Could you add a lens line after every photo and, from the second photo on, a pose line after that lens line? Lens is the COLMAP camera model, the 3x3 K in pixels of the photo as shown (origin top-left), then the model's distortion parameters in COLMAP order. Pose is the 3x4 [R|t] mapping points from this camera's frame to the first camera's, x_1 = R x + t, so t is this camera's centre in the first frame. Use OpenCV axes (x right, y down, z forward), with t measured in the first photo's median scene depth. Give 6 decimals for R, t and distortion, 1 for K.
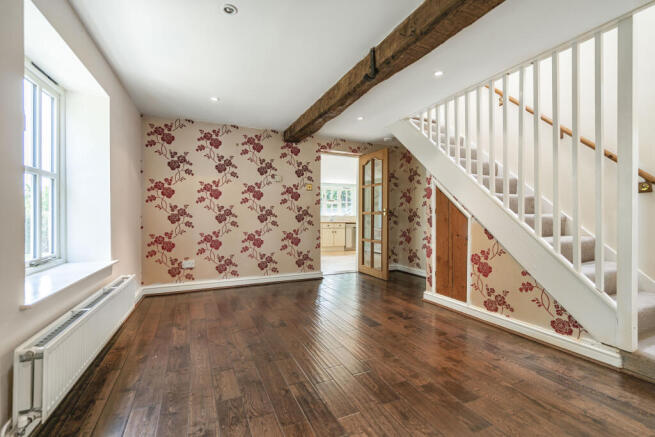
lens RADIAL K [[293.0, 0, 330.4], [0, 293.0, 217.5], [0, 0, 1]] dist [-0.017492, 0.001178]
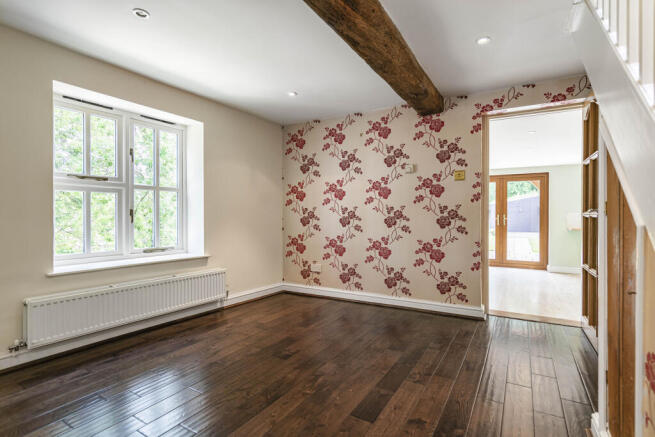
lens RADIAL K [[326.9, 0, 325.4], [0, 326.9, 217.3], [0, 0, 1]] dist [0.002778, 0.000949]
pose [[0.562293, 0.000014, -0.826938, 0.416572], [-0.006855, 0.999966, -0.004644, -0.004675], [0.826910, 0.008280, 0.562274, 0.390083]]
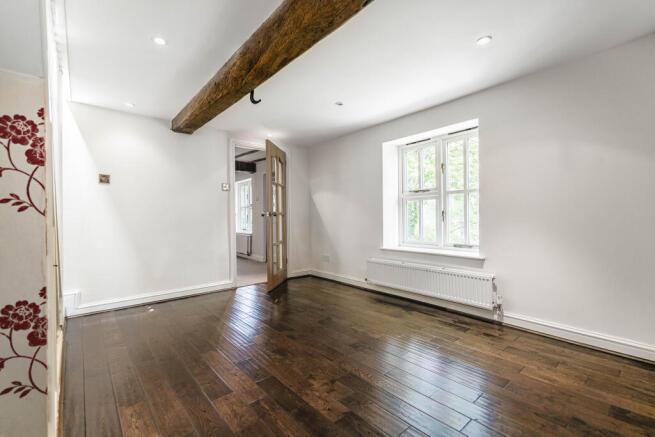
lens RADIAL K [[293.0, 0, 325.9], [0, 293.0, 218.5], [0, 0, 1]] dist [-0.017492, 0.001178]
pose [[-0.960913, 0.009062, -0.276703, 0.106109], [0.005650, 0.999898, 0.013127, -0.014561], [0.276794, 0.011050, -0.960866, 1.187004]]
